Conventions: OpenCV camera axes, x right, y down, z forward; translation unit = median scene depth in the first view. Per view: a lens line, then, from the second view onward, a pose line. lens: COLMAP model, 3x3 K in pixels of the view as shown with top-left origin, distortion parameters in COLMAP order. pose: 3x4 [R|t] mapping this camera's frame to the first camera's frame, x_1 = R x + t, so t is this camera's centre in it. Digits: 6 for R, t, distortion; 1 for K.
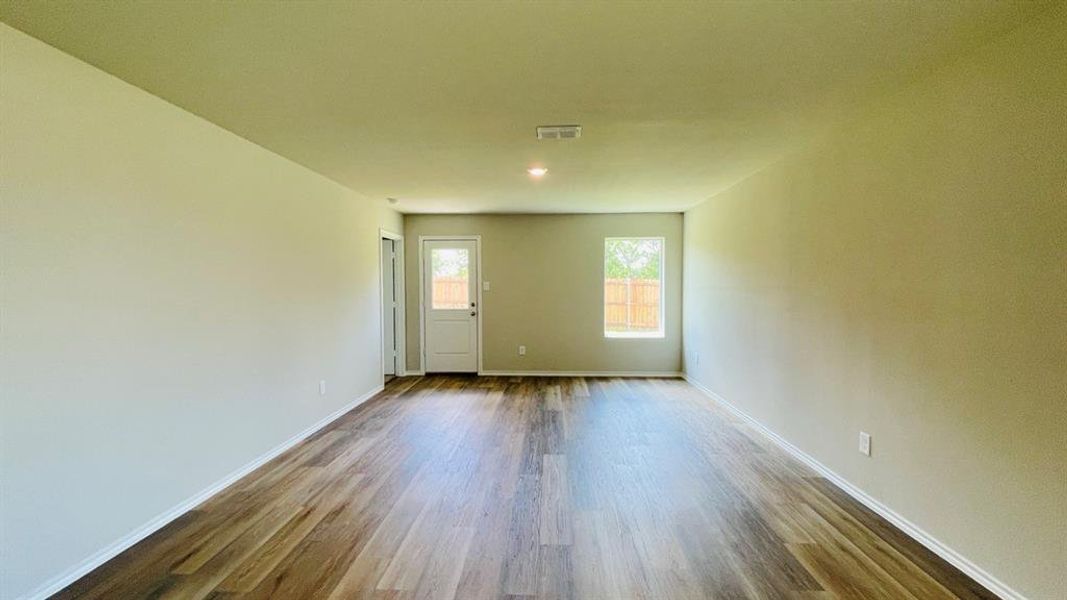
lens RADIAL K [[428.4, 0, 531.7], [0, 428.4, 300.5], [0, 0, 1]] dist [-0.002727, -0.000344]
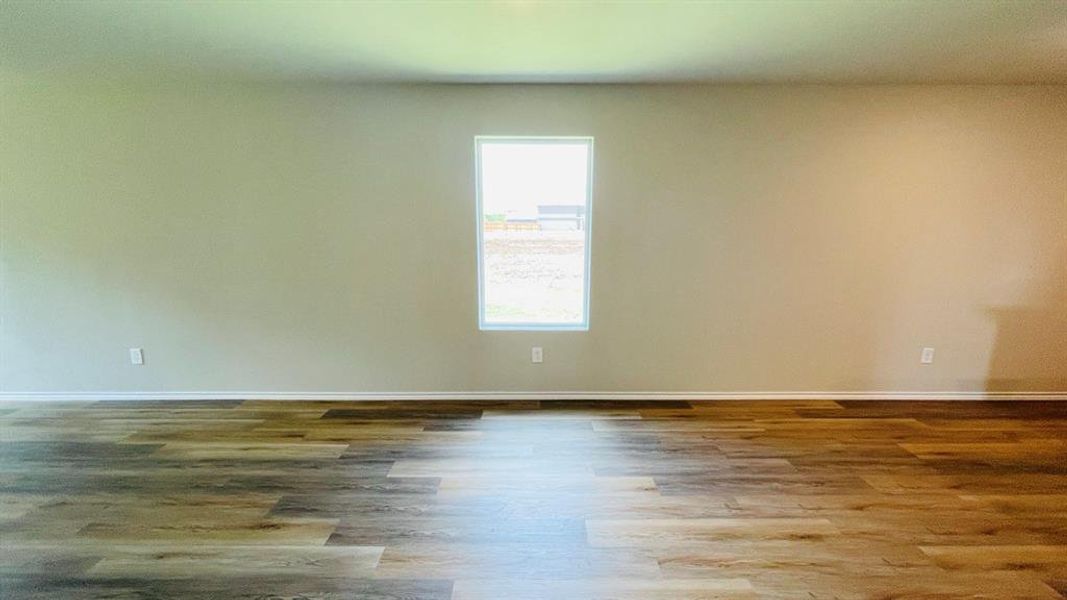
lens RADIAL K [[428.4, 0, 531.2], [0, 428.4, 298.9], [0, 0, 1]] dist [-0.002727, -0.000344]
pose [[-0.052517, -0.160929, 0.985568, -0.540310], [0.033427, 0.986093, 0.162796, -0.008679], [-0.998060, 0.041494, -0.046407, -0.143963]]
